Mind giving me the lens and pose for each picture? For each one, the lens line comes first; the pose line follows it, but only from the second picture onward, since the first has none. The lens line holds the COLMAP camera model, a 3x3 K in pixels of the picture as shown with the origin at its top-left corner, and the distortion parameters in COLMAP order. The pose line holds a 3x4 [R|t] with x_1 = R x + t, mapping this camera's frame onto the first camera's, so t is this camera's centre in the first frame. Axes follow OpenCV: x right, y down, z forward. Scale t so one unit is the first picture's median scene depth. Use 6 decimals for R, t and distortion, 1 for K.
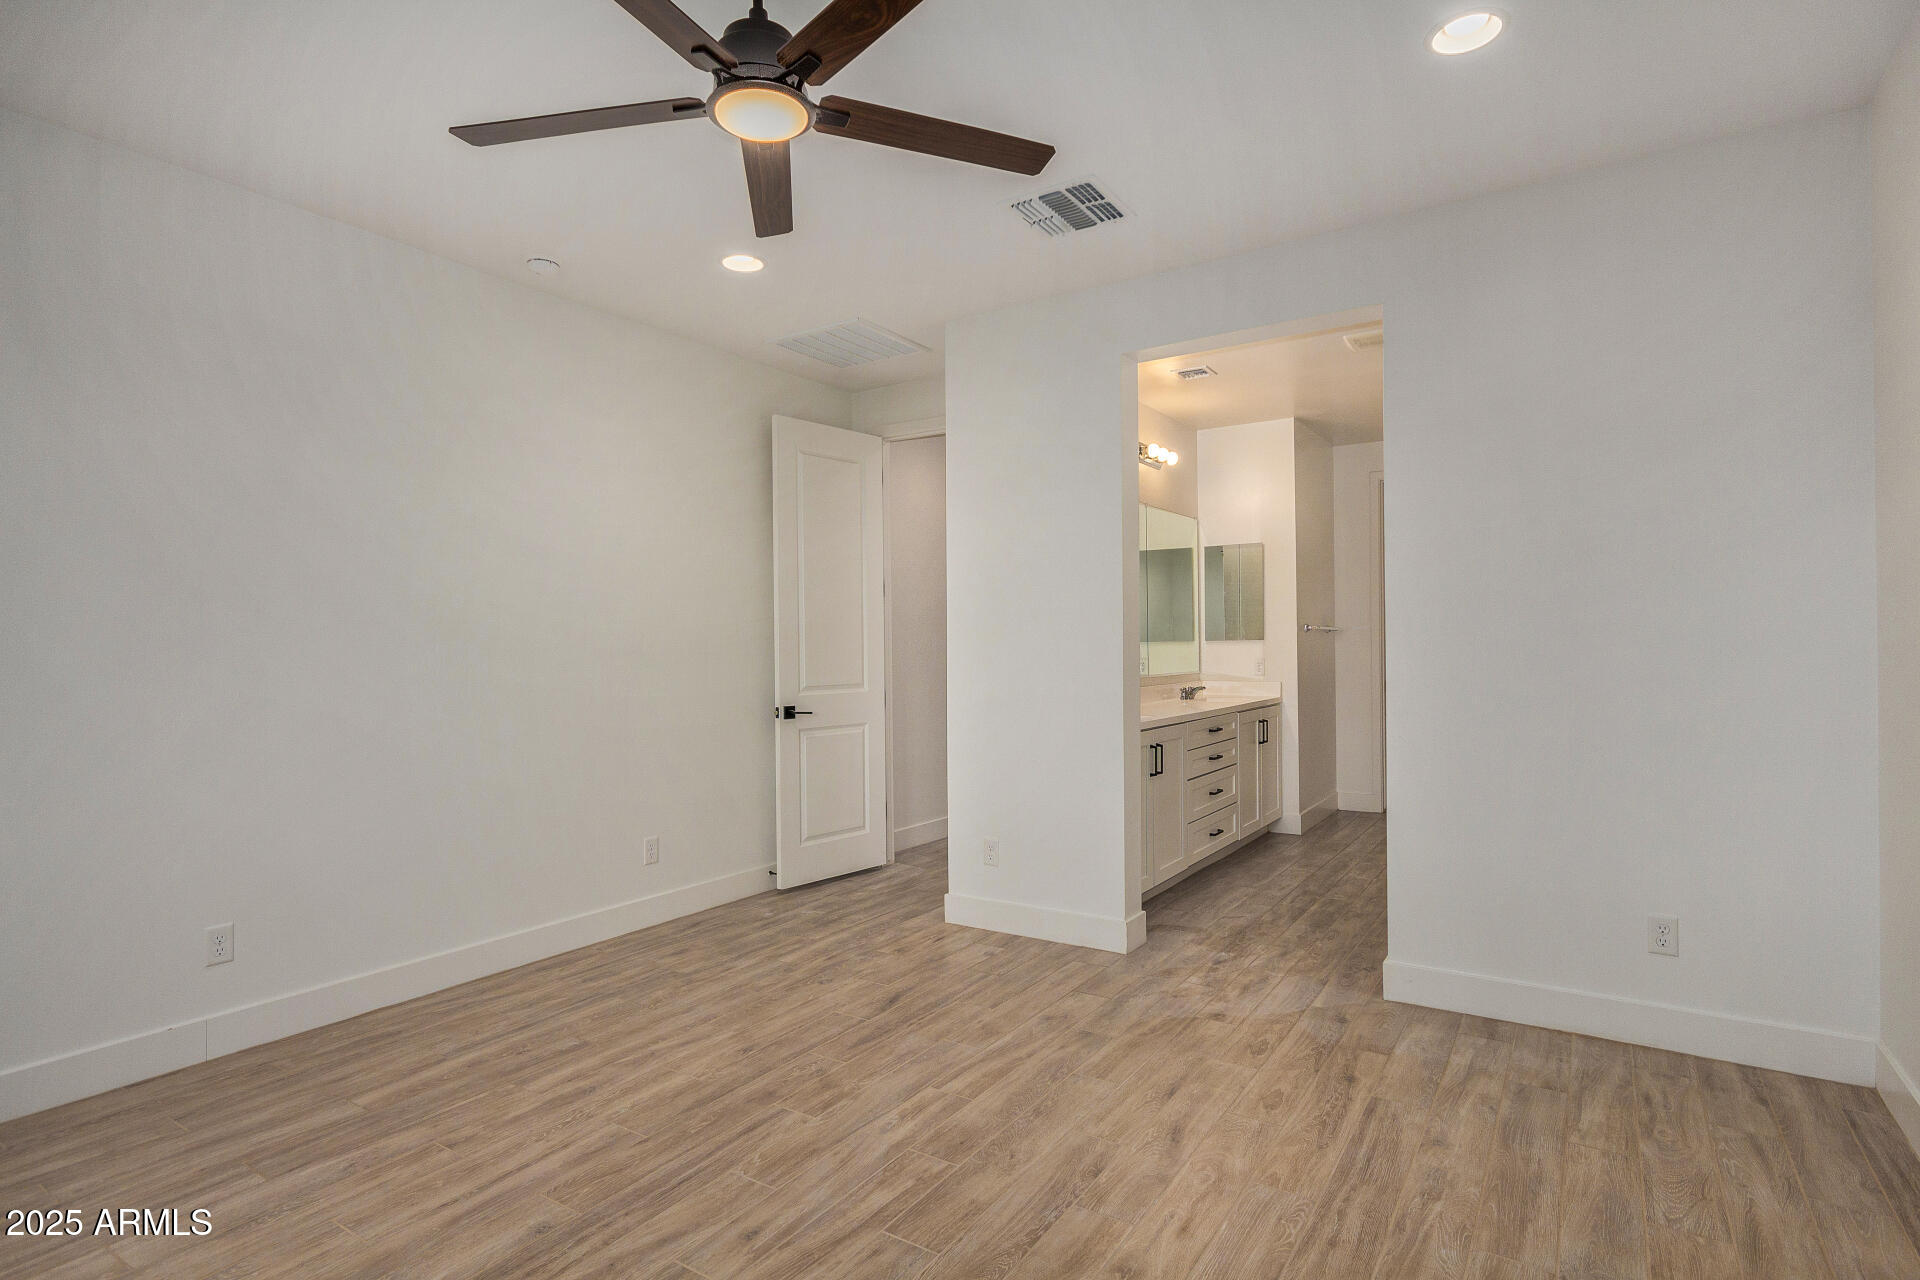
lens RADIAL K [[966.1, 0, 960.1], [0, 966.1, 644.1], [0, 0, 1]] dist [0.002031, 0.000759]
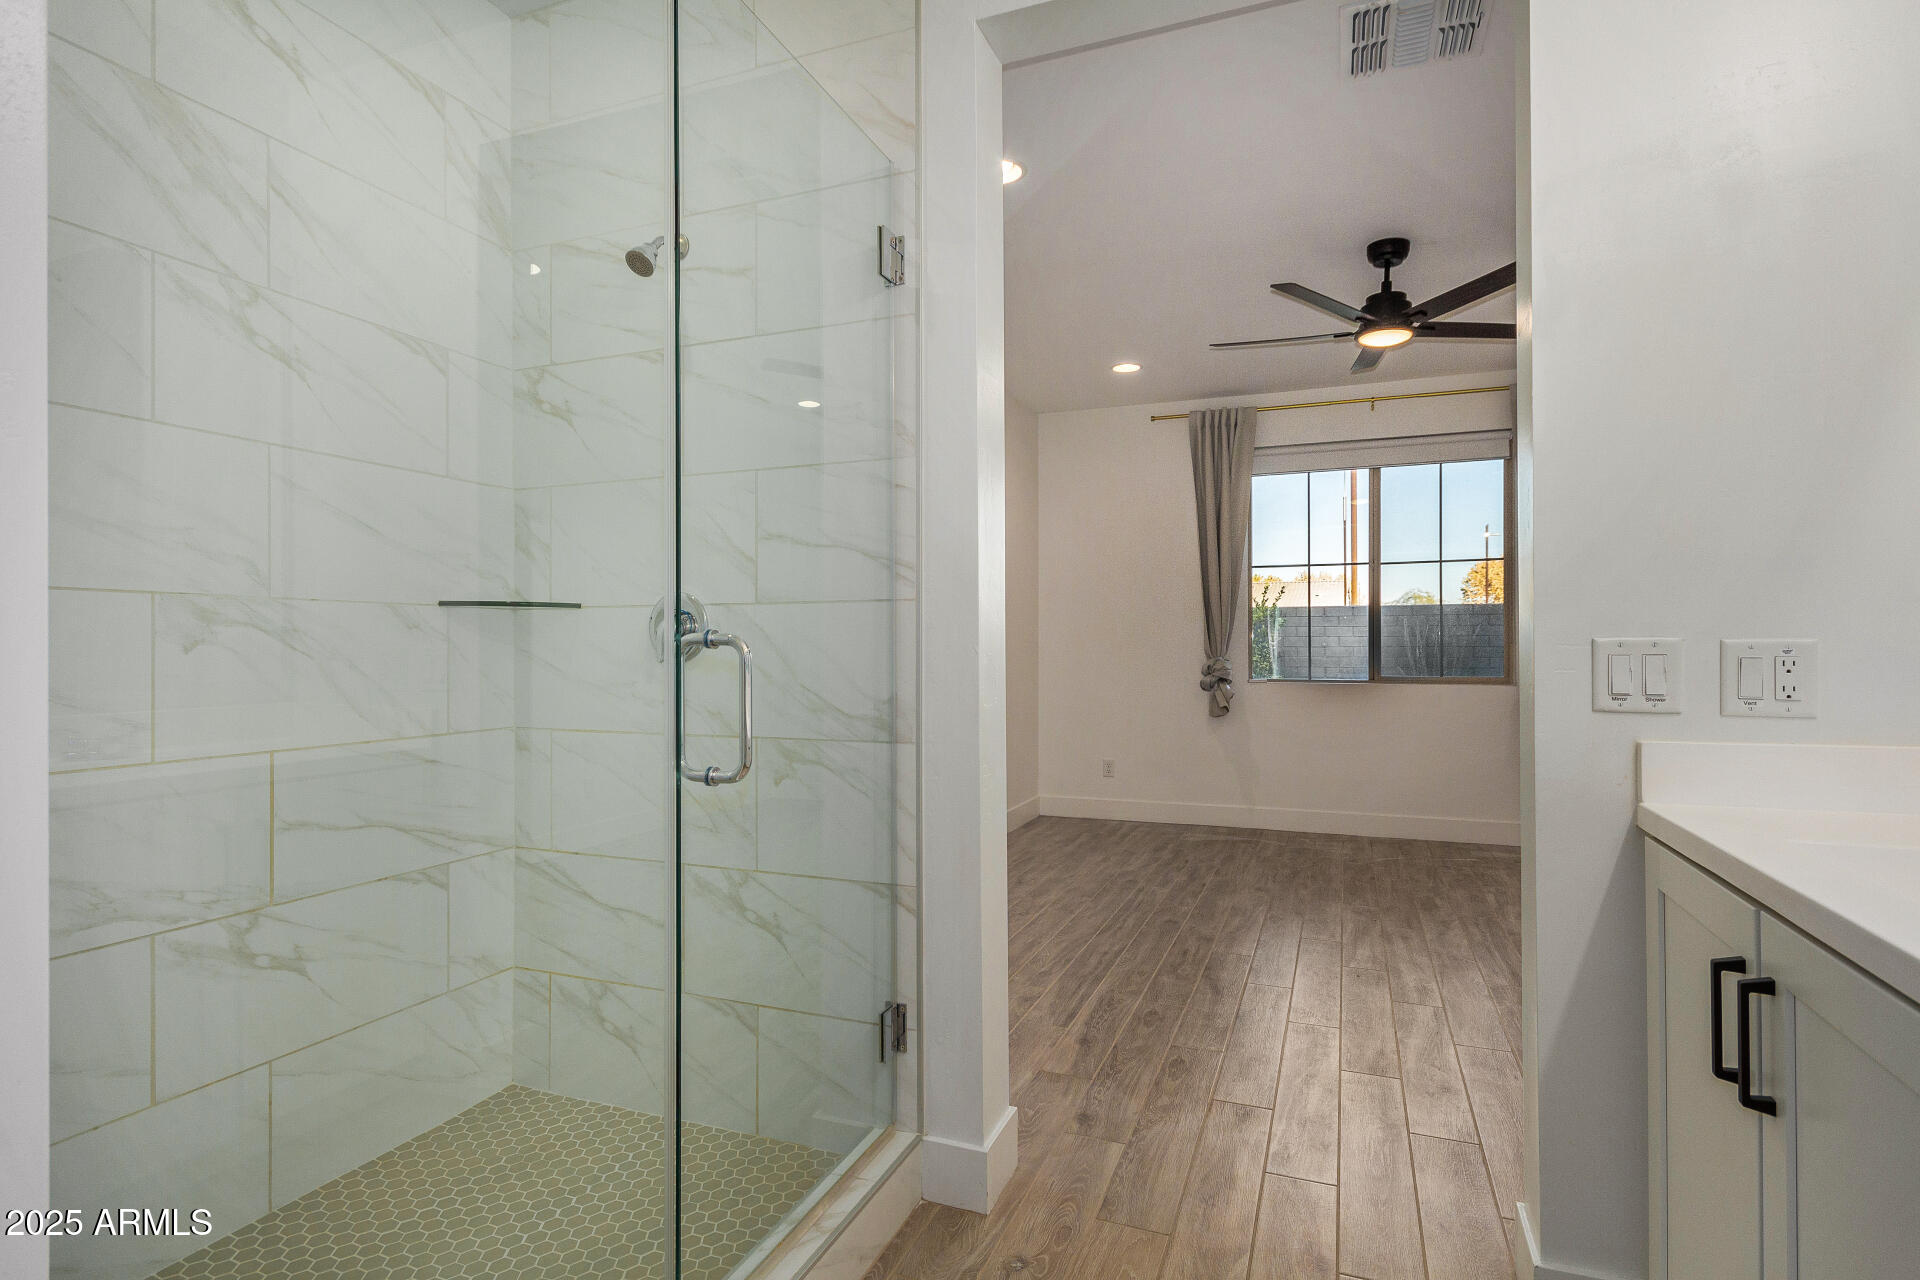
lens RADIAL K [[966.5, 0, 960.0], [0, 966.5, 640.0], [0, 0, 1]] dist [0.009802, 0.000313]
pose [[-0.979784, 0.011223, -0.199742, 0.693716], [0.013063, 0.999883, -0.007899, 0.032360], [0.199630, -0.010349, -0.979817, 1.878115]]
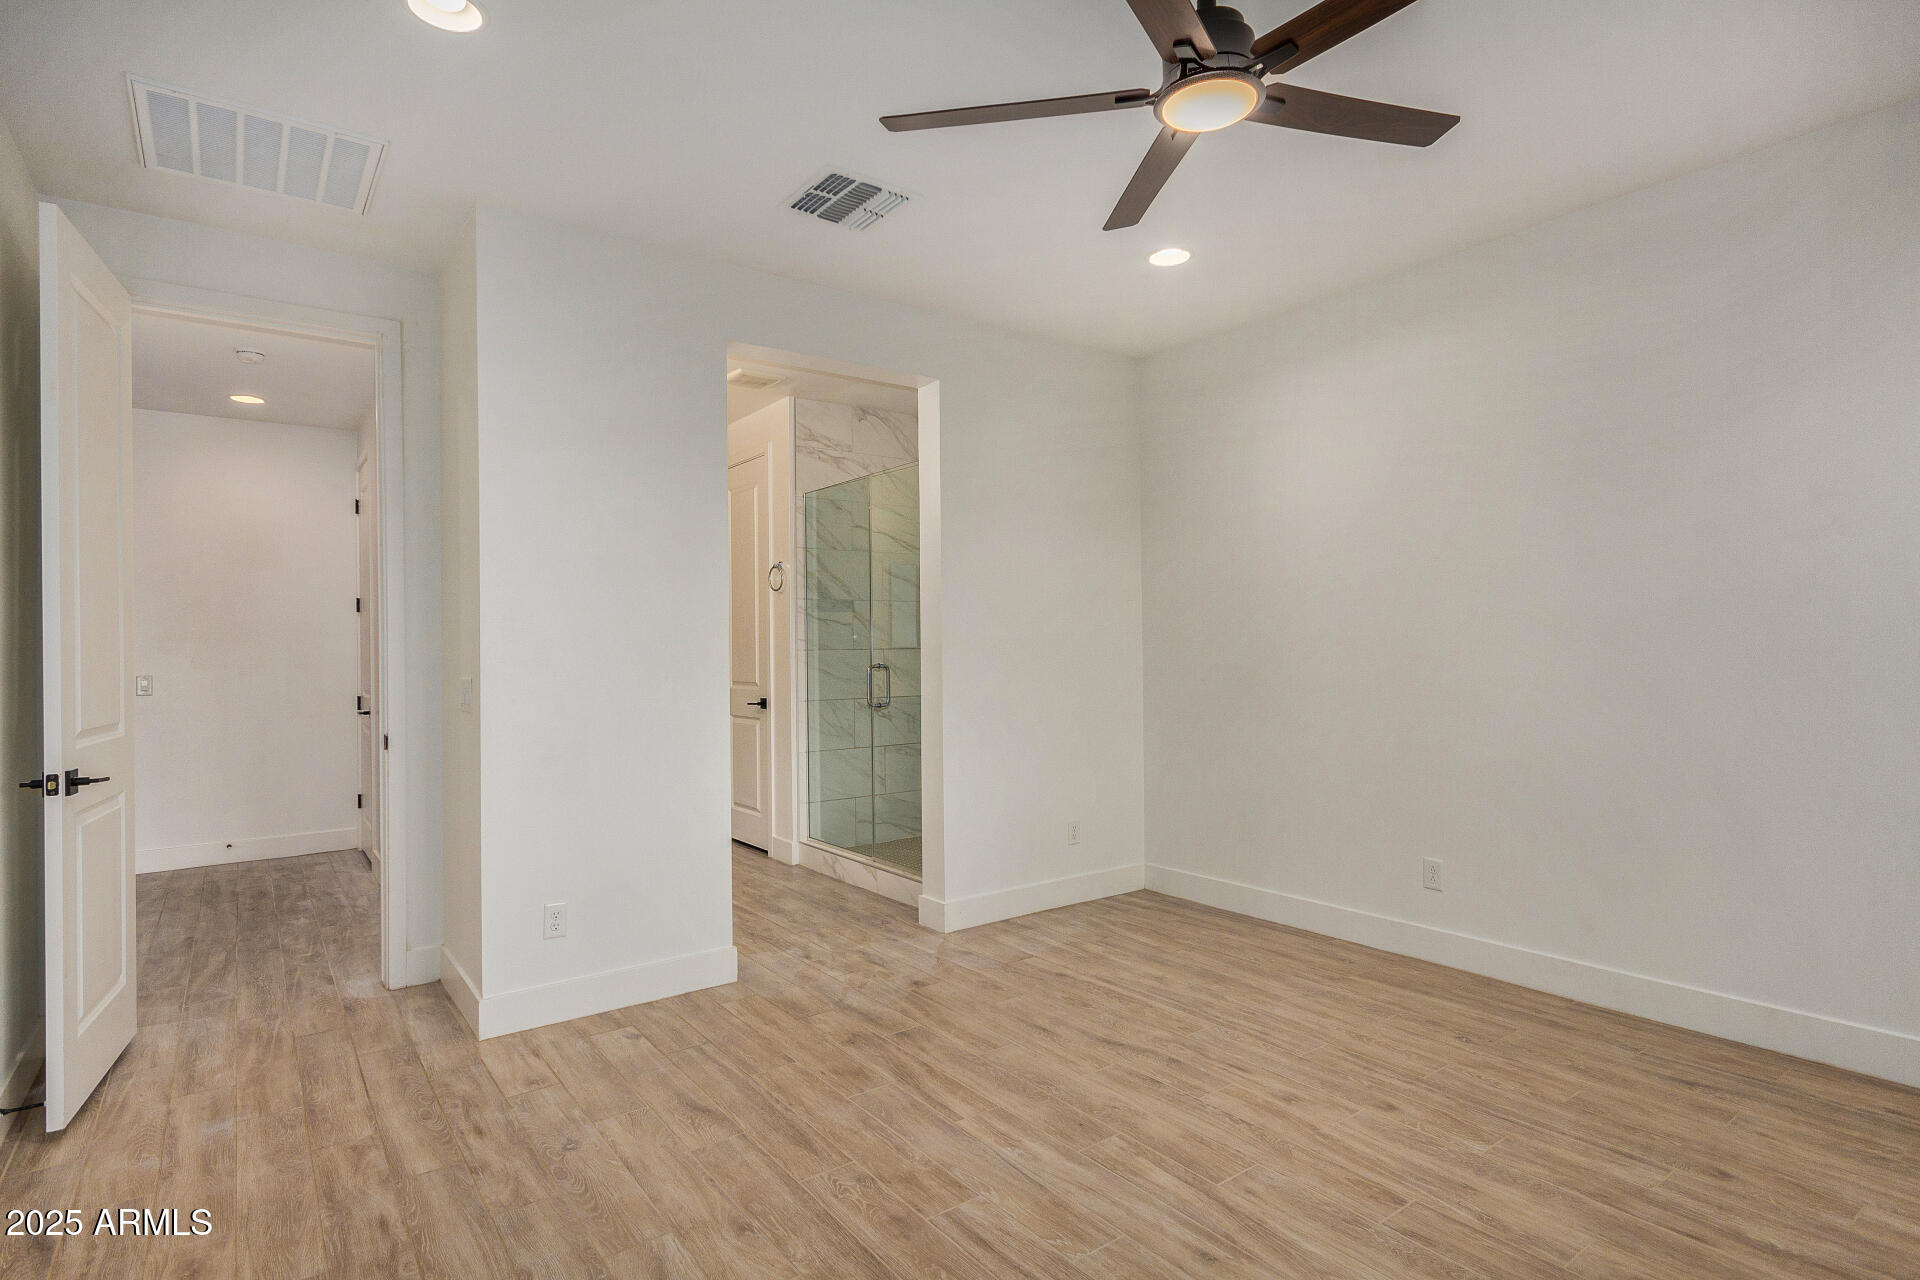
lens RADIAL K [[966.1, 0, 960.1], [0, 966.1, 644.1], [0, 0, 1]] dist [0.002031, 0.000759]
pose [[0.345788, 0.011074, 0.938247, -0.851947], [0.006407, 0.999879, -0.014163, 0.012613], [-0.938291, 0.010909, 0.345675, 0.632811]]
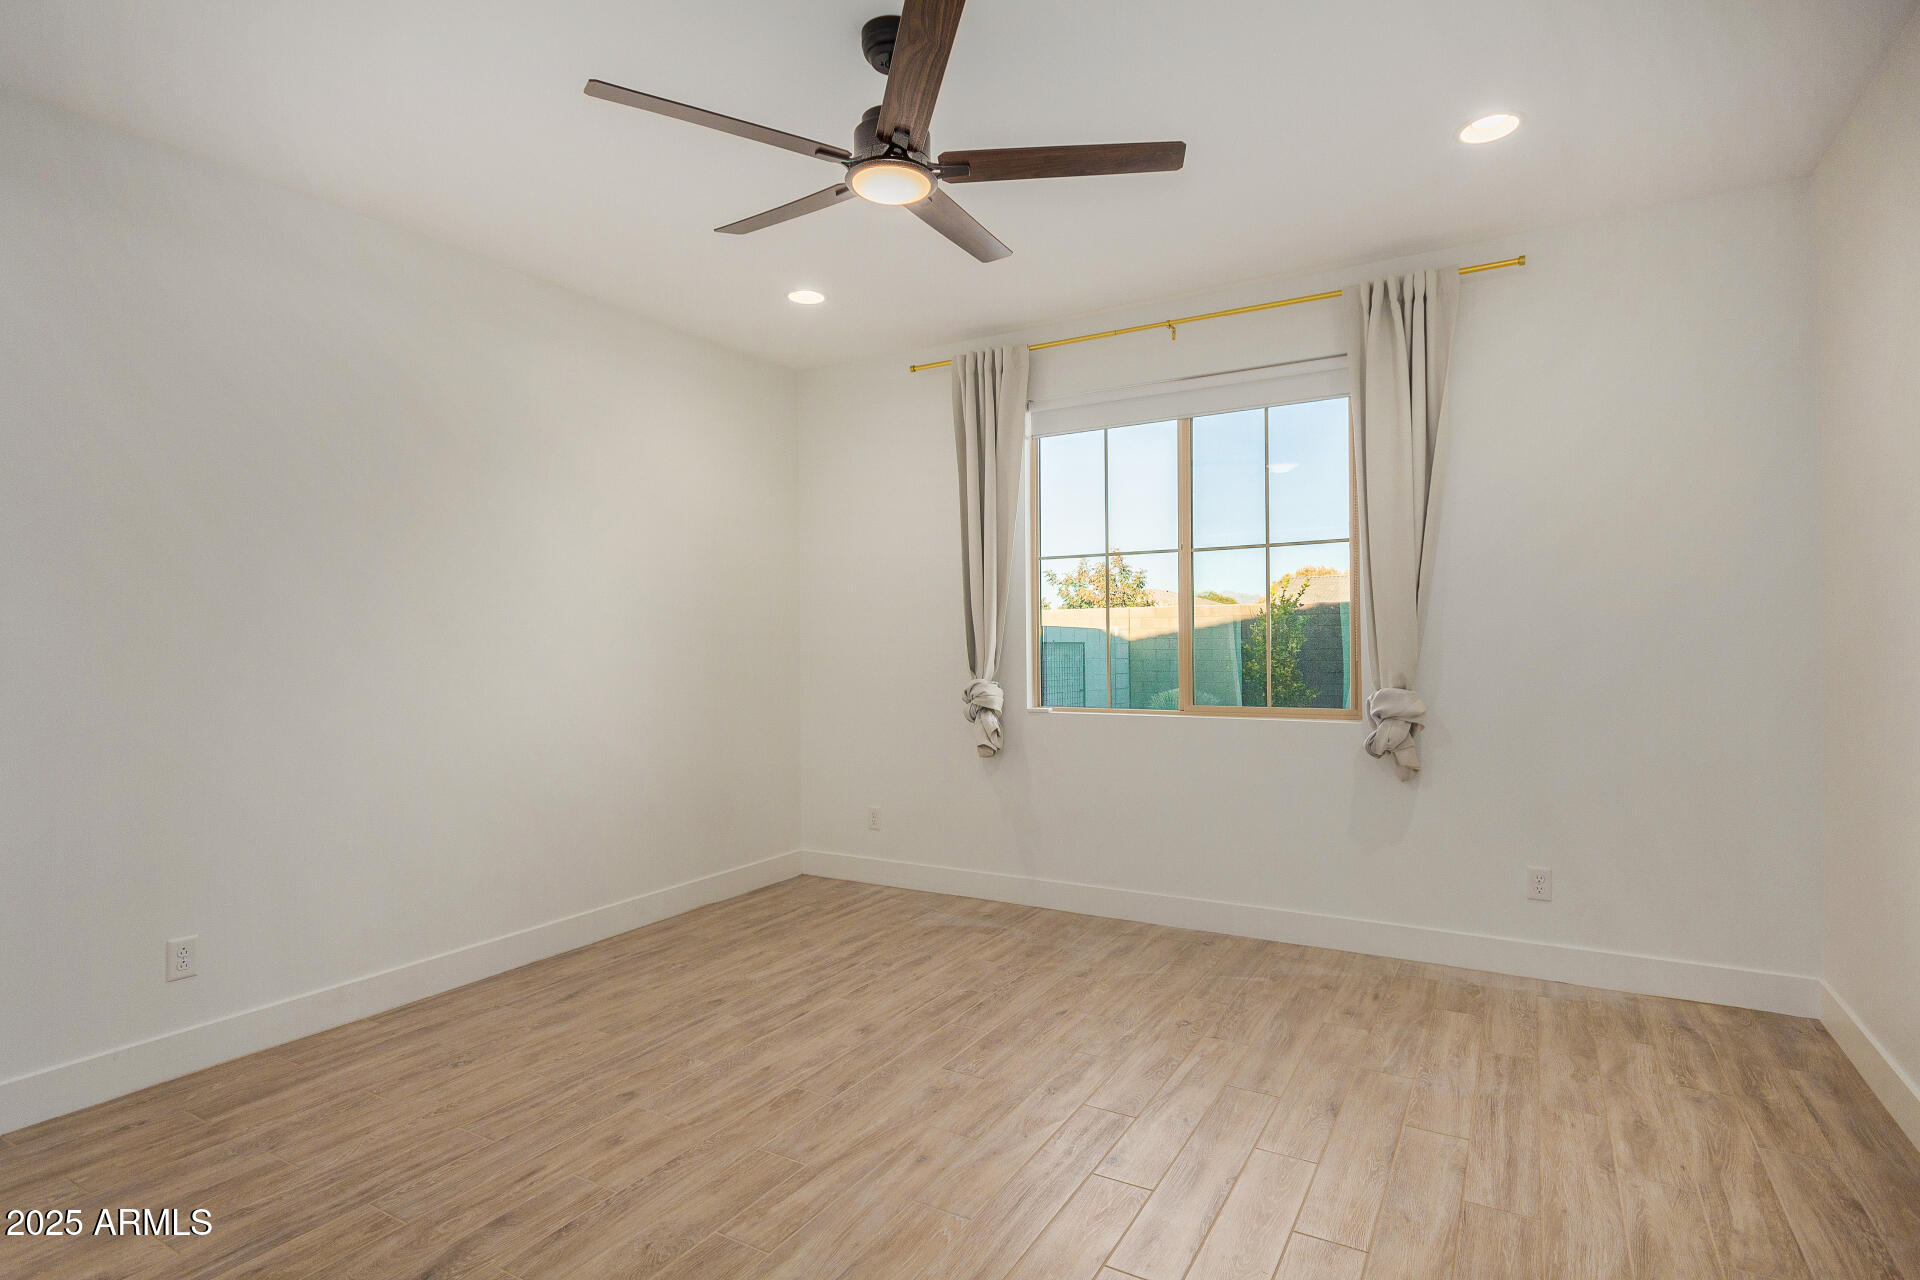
lens RADIAL K [[966.1, 0, 960.1], [0, 966.1, 644.1], [0, 0, 1]] dist [0.002031, 0.000759]
pose [[-0.998578, 0.020468, -0.049226, -0.153819], [0.020619, 0.999784, -0.002555, 0.007023], [0.049163, -0.003566, -0.998784, 1.514989]]
